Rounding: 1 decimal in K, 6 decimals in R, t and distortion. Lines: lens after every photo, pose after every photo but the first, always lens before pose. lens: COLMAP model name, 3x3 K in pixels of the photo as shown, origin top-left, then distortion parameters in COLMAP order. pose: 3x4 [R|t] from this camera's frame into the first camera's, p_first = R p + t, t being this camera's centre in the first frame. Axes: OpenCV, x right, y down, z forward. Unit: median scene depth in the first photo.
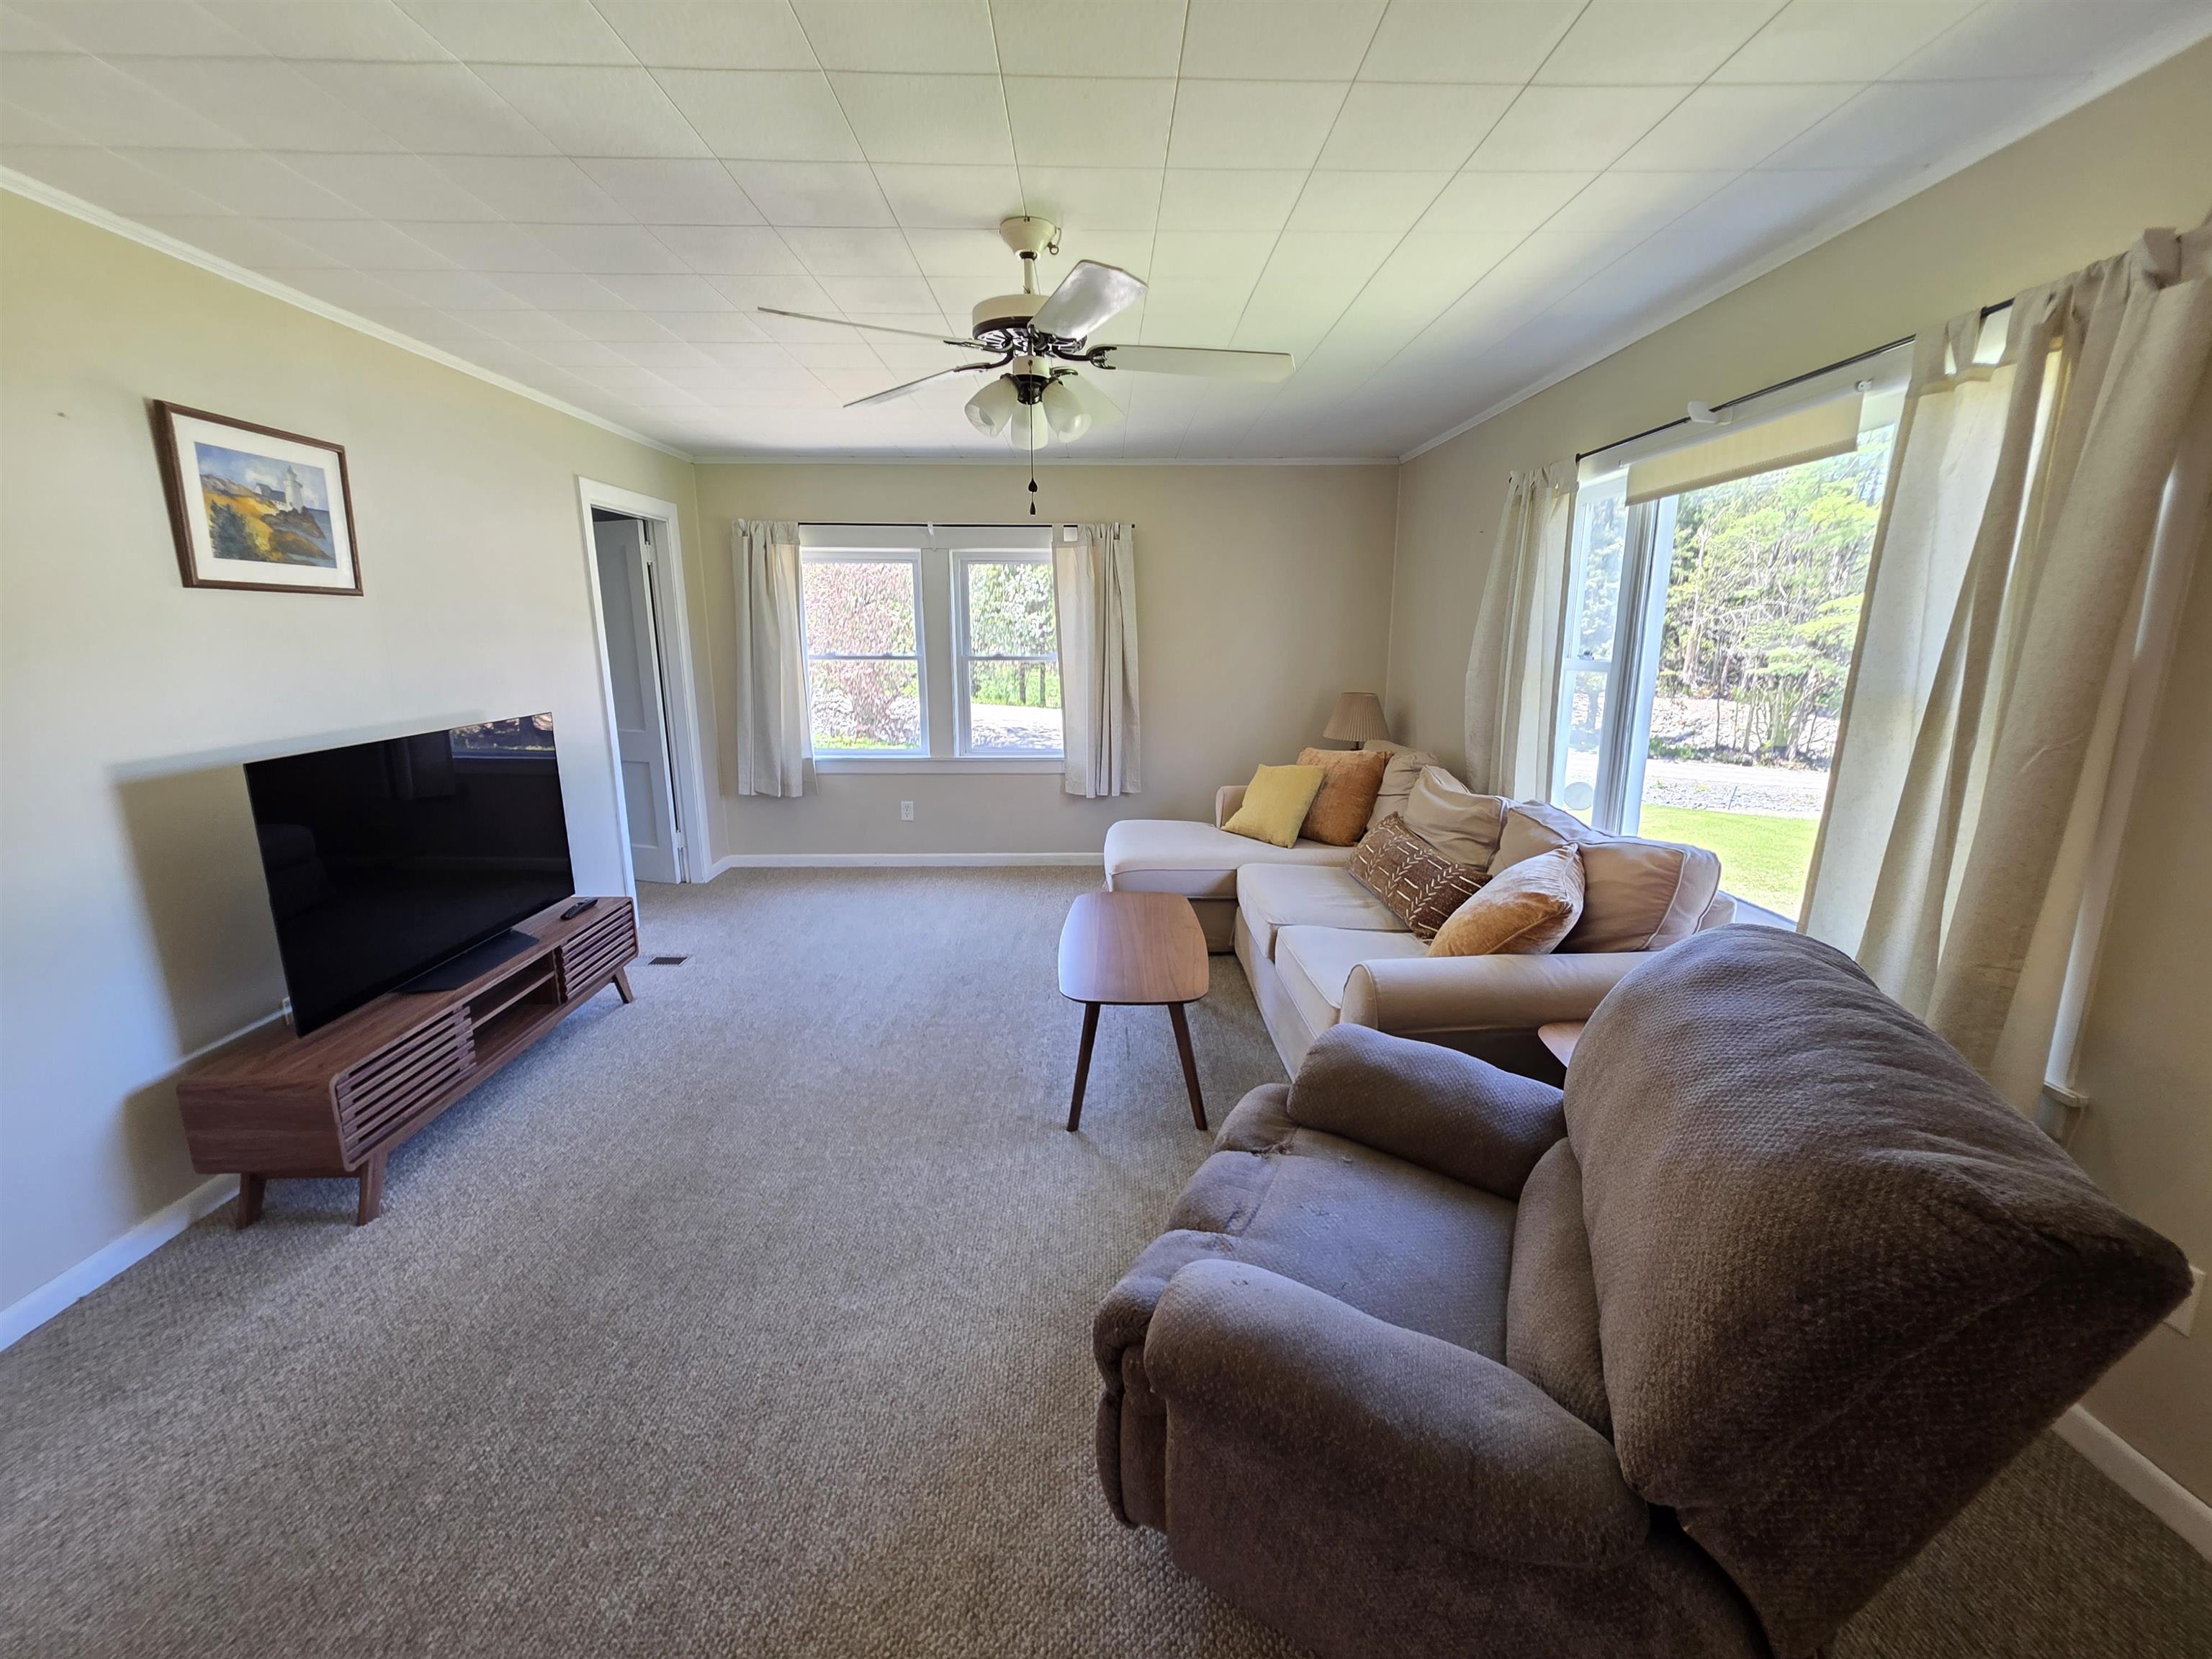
lens RADIAL K [[883.5, 0, 1102.2], [0, 883.5, 817.2], [0, 0, 1]] dist [0.002403, -0.000070]
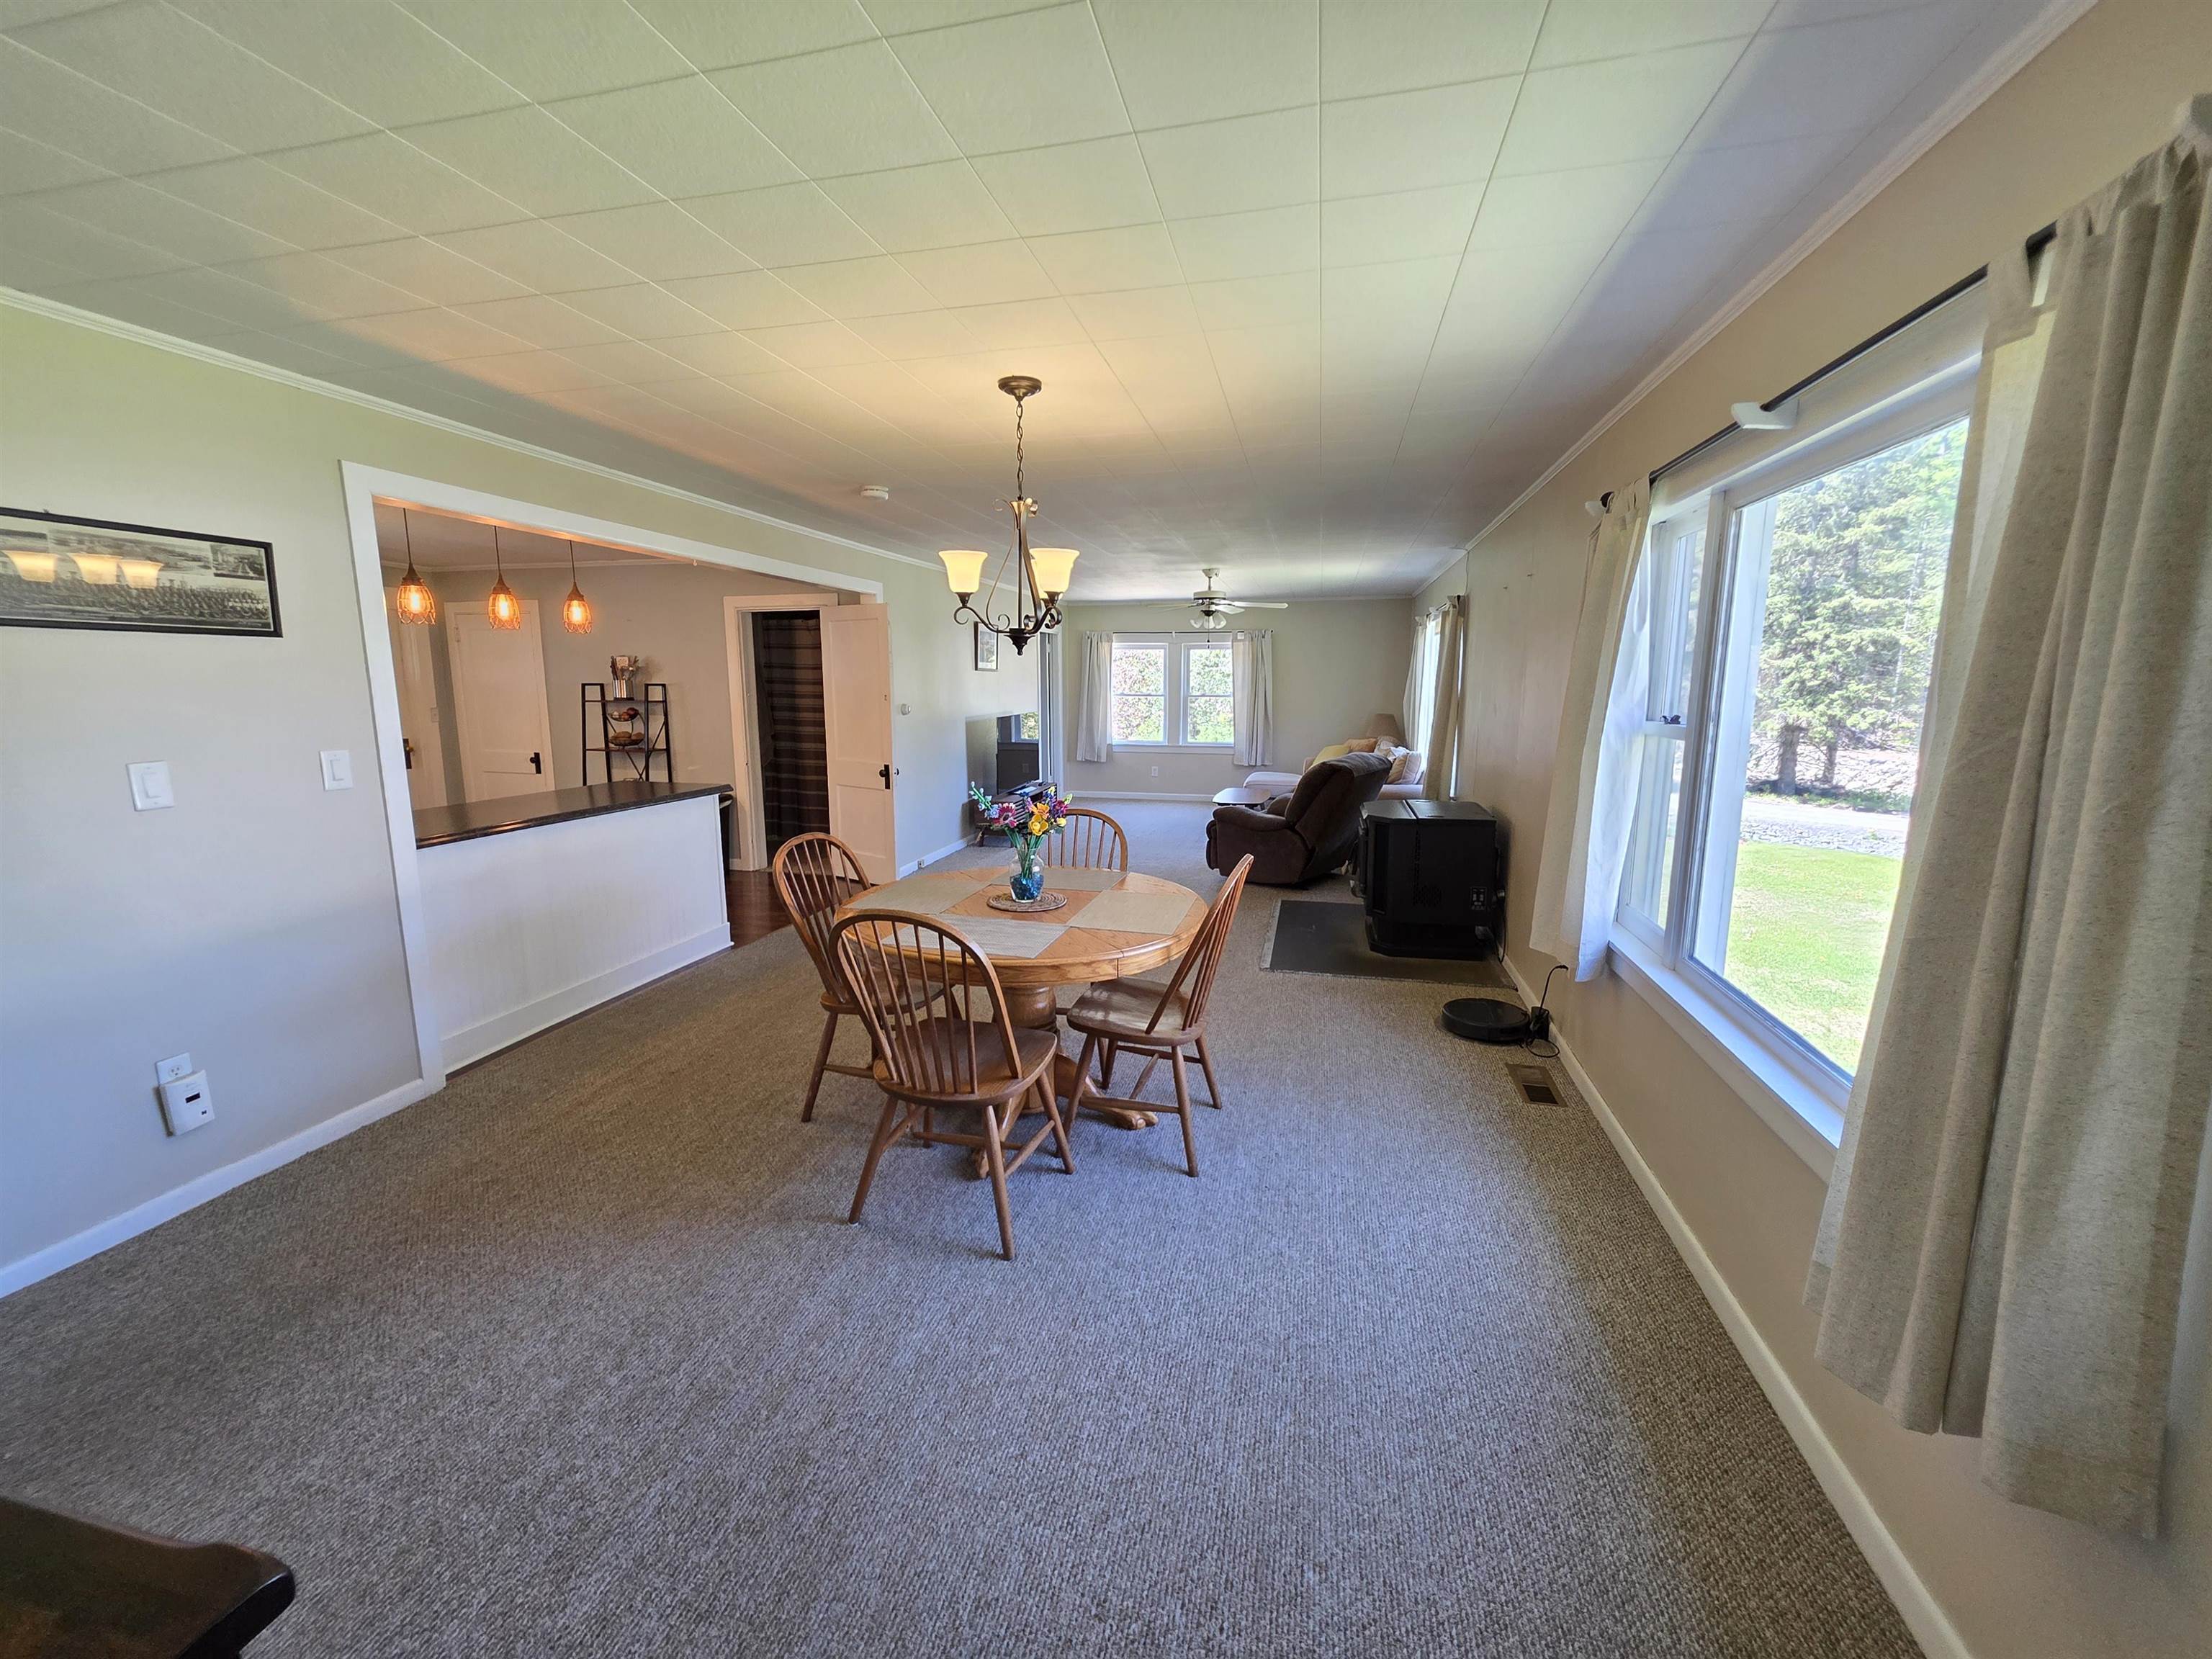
lens RADIAL K [[881.7, 0, 1107.0], [0, 881.7, 817.4], [0, 0, 1]] dist [0.002395, 0.000087]
pose [[0.969924, 0.038377, -0.240362, 0.169513], [-0.051302, 0.997541, -0.047746, 0.212400], [0.237938, 0.058641, 0.969508, -1.024901]]
